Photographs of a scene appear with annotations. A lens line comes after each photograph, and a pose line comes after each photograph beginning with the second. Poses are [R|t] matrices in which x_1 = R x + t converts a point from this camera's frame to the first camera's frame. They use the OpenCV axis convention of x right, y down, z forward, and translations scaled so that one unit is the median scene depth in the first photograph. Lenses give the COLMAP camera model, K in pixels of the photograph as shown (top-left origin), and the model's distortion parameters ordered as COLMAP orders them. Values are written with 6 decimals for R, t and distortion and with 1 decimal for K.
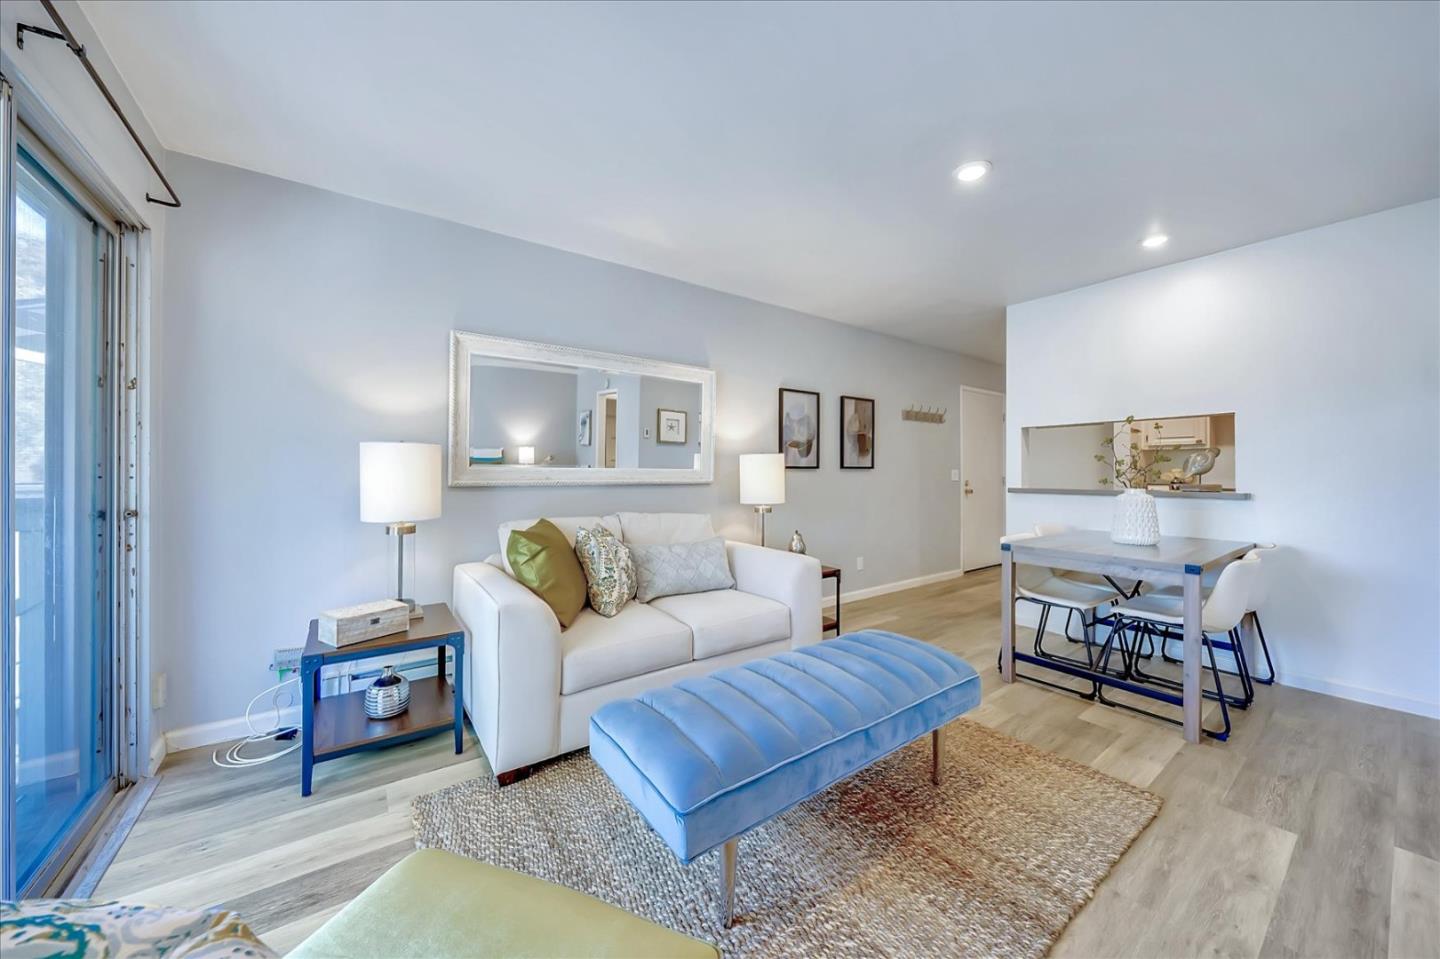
lens RADIAL K [[506.6, 0, 719.1], [0, 506.6, 469.4], [0, 0, 1]] dist [0.012223, 0.000017]
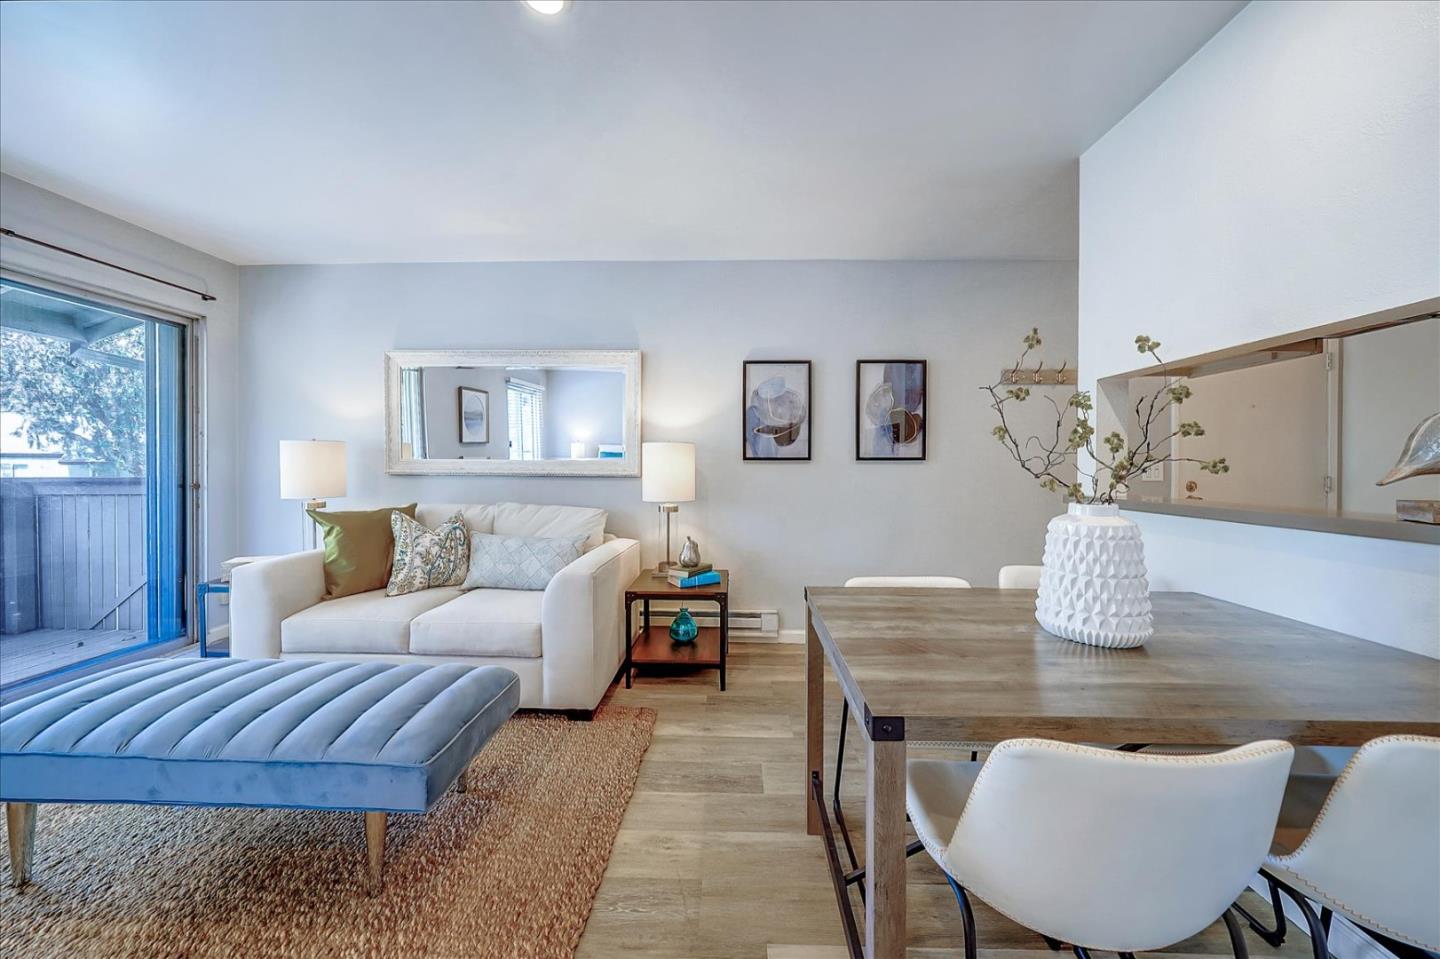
lens RADIAL K [[488.0, 0, 713.3], [0, 488.0, 471.6], [0, 0, 1]] dist [-0.005423, 0.000083]
pose [[0.791344, 0.016210, -0.611157, 0.561278], [-0.002639, 0.999730, 0.023100, -0.001137], [0.611366, -0.016667, 0.791172, 0.348601]]
